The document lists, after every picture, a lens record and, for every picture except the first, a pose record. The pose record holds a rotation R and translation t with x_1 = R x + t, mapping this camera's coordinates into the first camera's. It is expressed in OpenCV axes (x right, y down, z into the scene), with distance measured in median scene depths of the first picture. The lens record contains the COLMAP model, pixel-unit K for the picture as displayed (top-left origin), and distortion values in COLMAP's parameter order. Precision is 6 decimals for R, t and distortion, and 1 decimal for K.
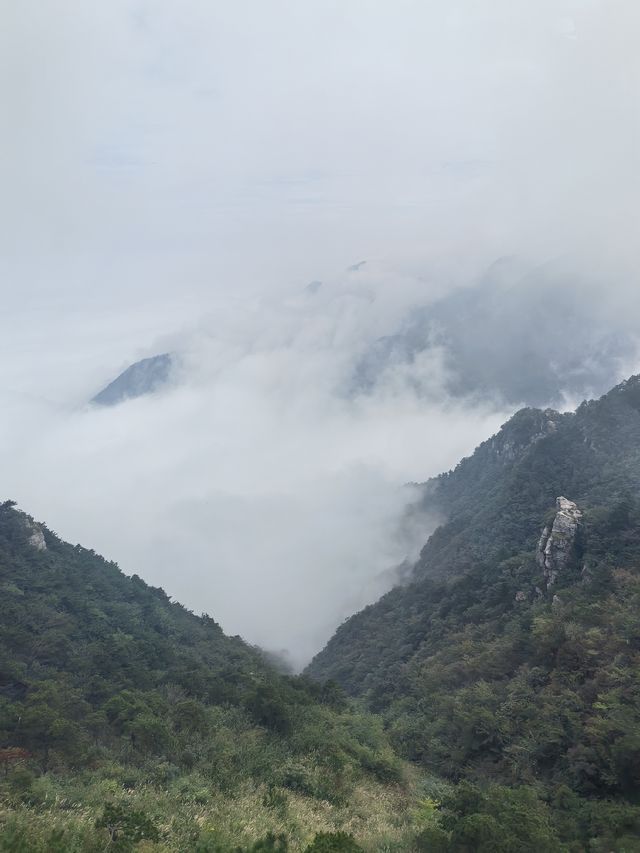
lens RADIAL K [[638.0, 0, 320.0], [0, 638.0, 426.5], [0, 0, 1]] dist [-0.000257, 0.015437]
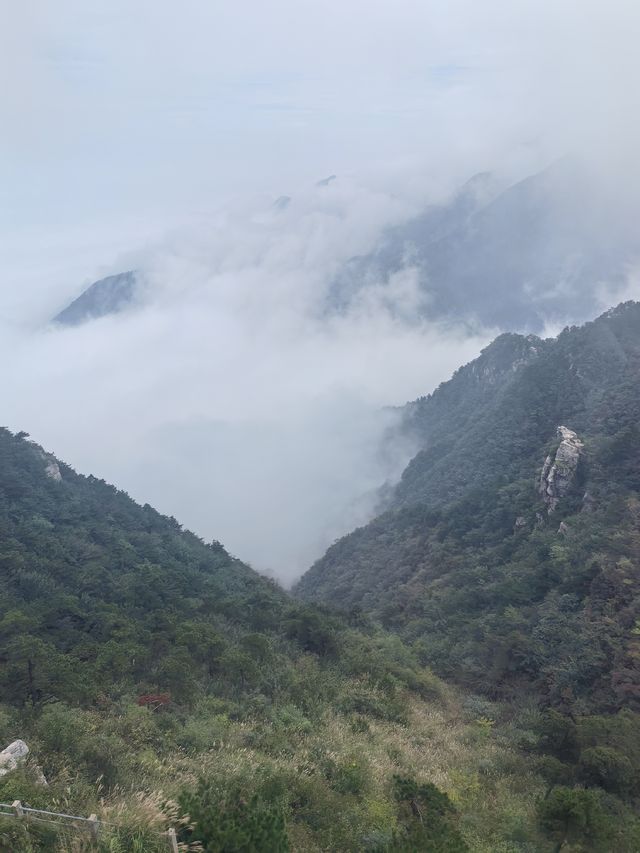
lens RADIAL K [[638.0, 0, 320.0], [0, 638.0, 426.5], [0, 0, 1]] dist [-0.000257, 0.015437]
pose [[0.998929, 0.000691, 0.046270, -0.056965], [-0.006329, 0.992531, 0.121829, -0.011534], [-0.045840, -0.121992, 0.991472, 0.003696]]
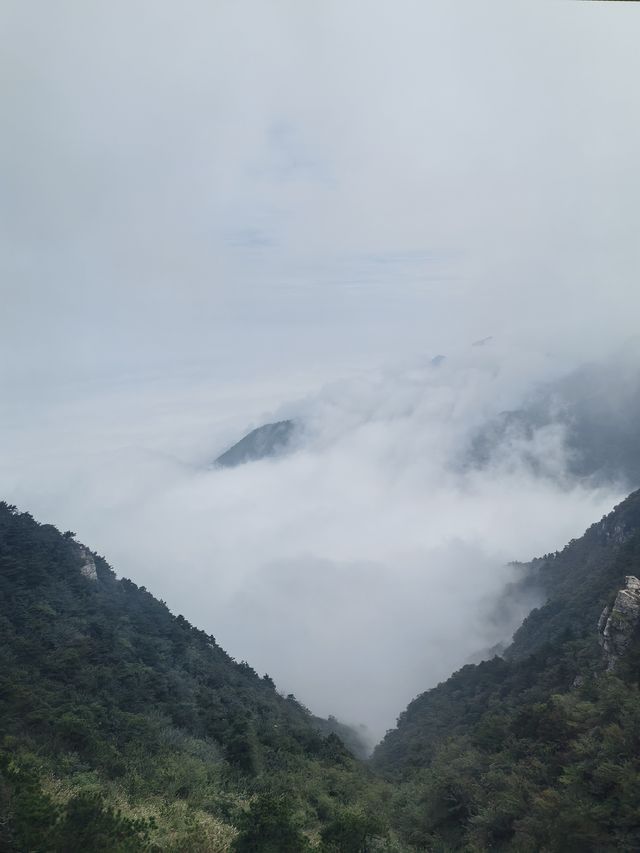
lens RADIAL K [[633.0, 0, 320.0], [0, 633.0, 426.5], [0, 0, 1]] dist [0.070770, -0.099686]
pose [[0.982511, 0.041518, -0.181519, 0.095889], [-0.061097, 0.992737, -0.103640, 0.019573], [0.175898, 0.112918, 0.977911, -0.008272]]
